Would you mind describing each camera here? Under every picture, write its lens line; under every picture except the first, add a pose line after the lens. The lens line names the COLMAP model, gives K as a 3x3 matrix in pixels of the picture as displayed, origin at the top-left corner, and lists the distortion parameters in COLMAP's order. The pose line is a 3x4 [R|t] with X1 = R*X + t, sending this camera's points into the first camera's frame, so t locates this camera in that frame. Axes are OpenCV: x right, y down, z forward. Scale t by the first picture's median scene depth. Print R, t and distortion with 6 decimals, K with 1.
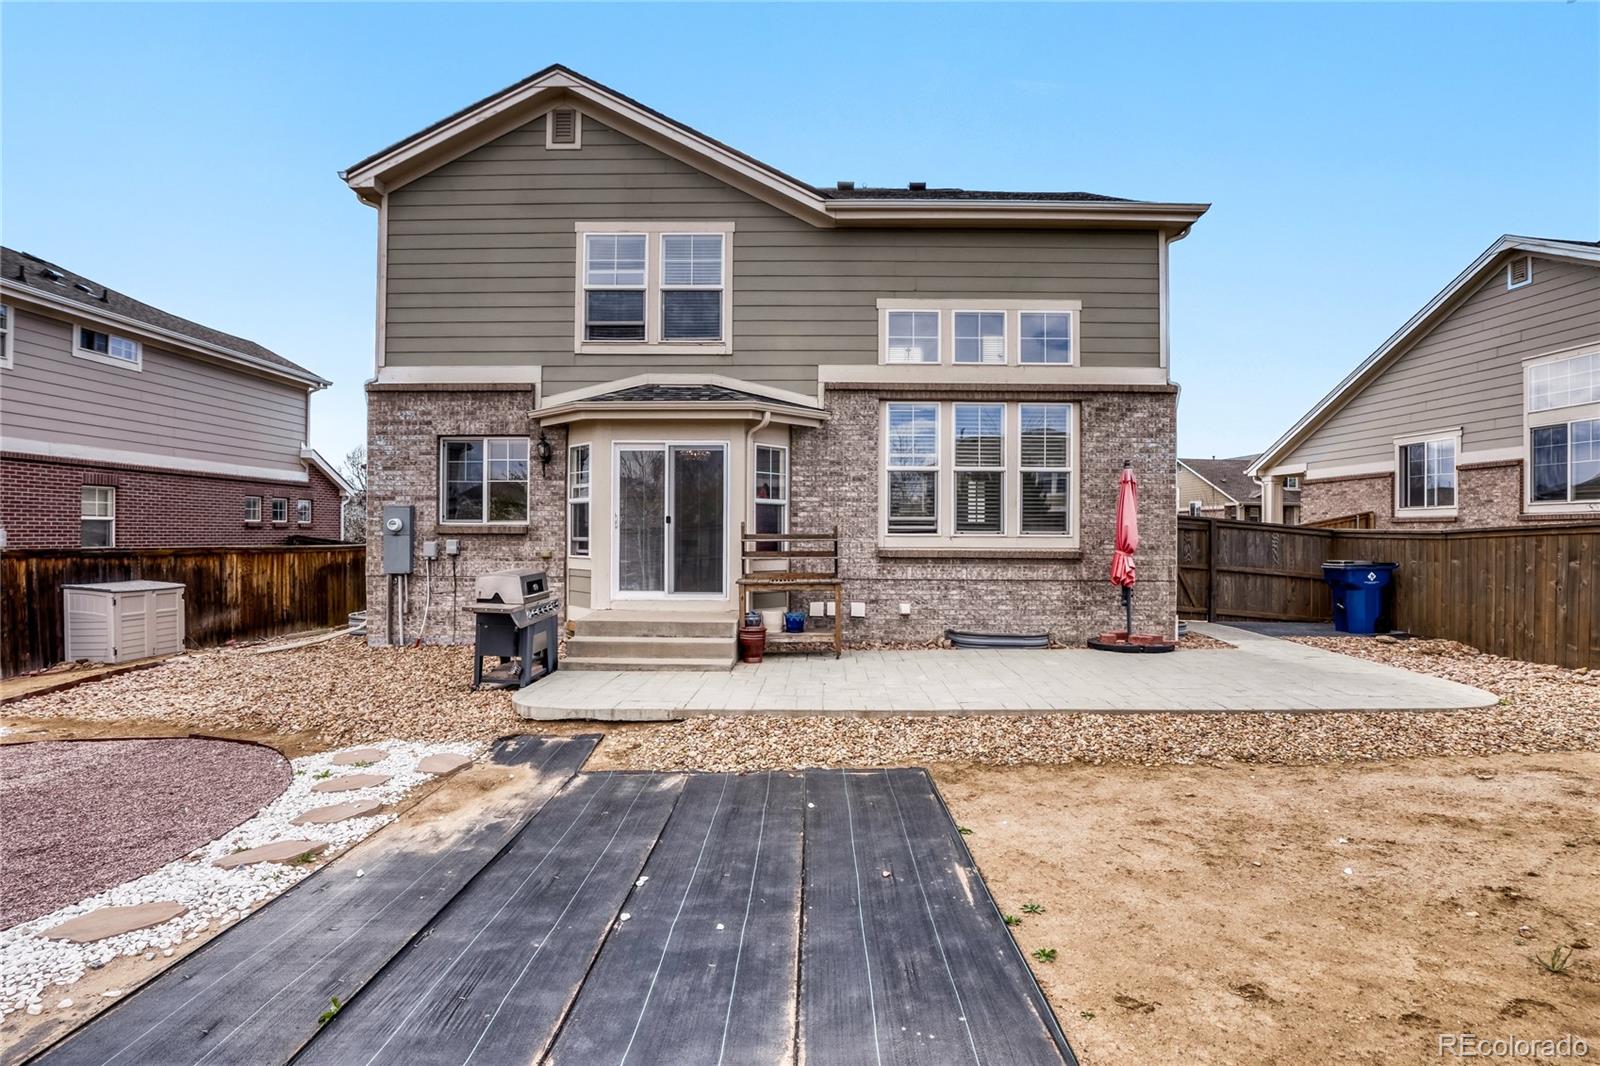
lens RADIAL K [[788.7, 0, 799.6], [0, 788.7, 531.1], [0, 0, 1]] dist [-0.039937, 0.008032]
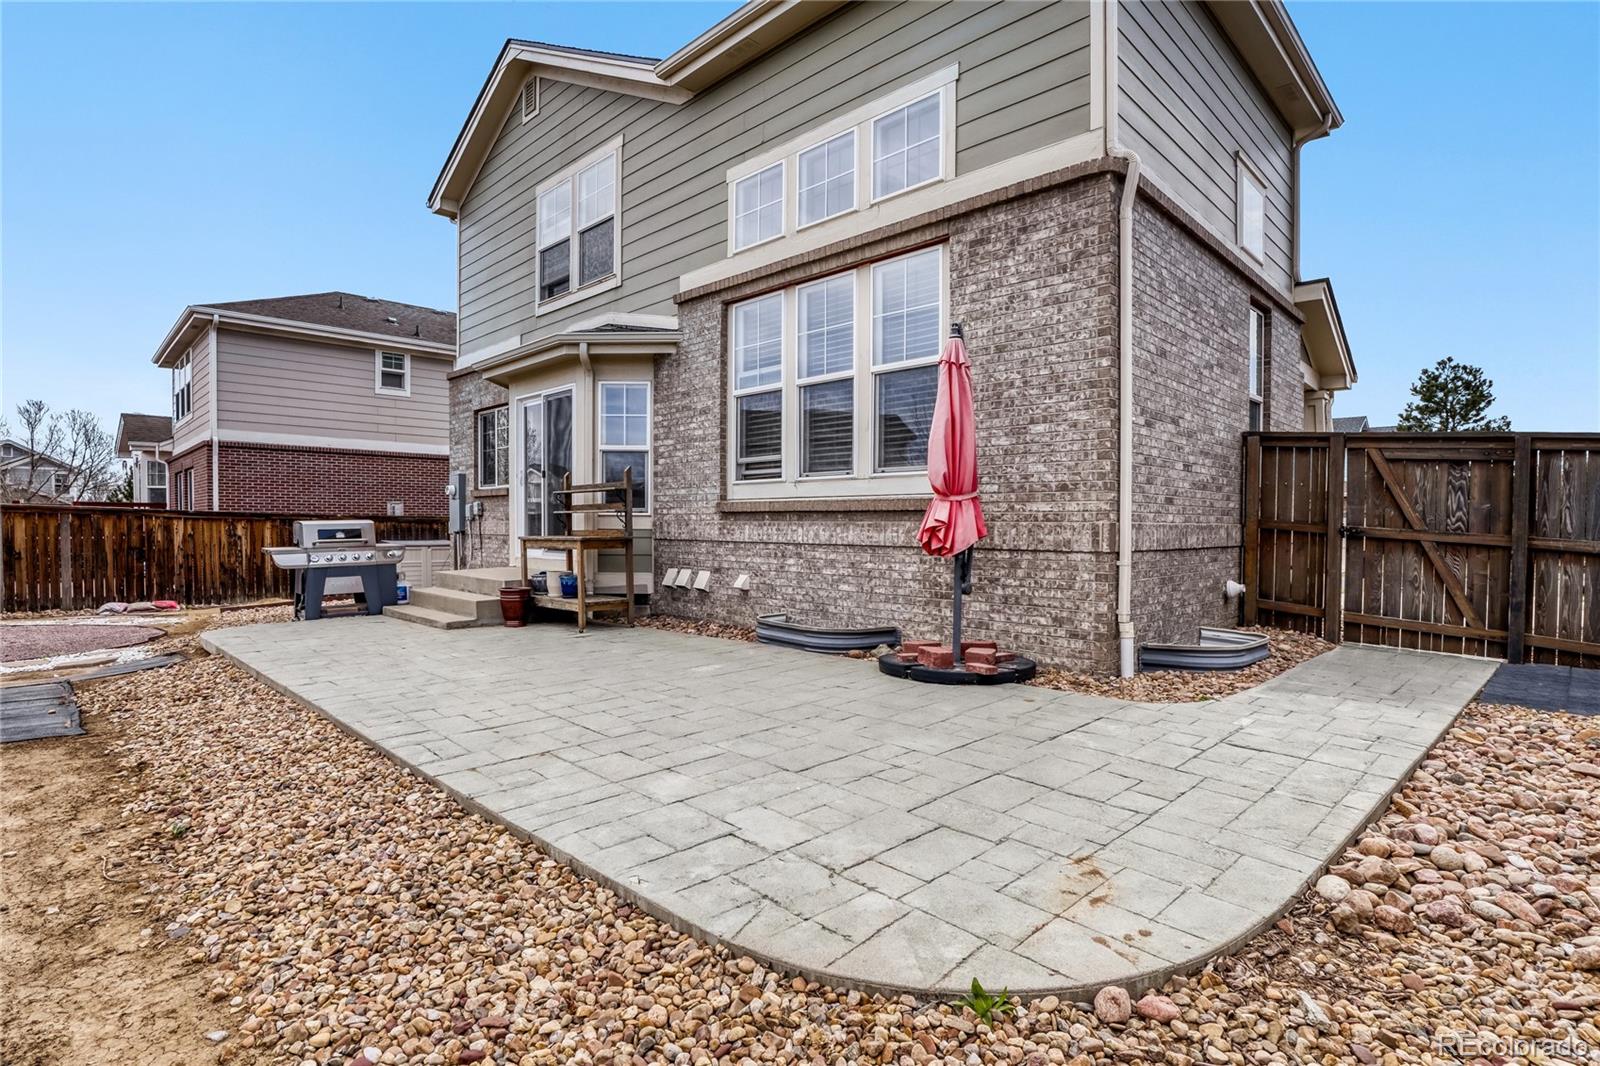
lens RADIAL K [[788.7, 0, 799.4], [0, 788.7, 539.3], [0, 0, 1]] dist [-0.039937, 0.008032]
pose [[0.722611, 0.011286, -0.691163, 0.678206], [0.001788, 0.999833, 0.018196, 0.045496], [0.691253, -0.014384, 0.722470, 0.504251]]
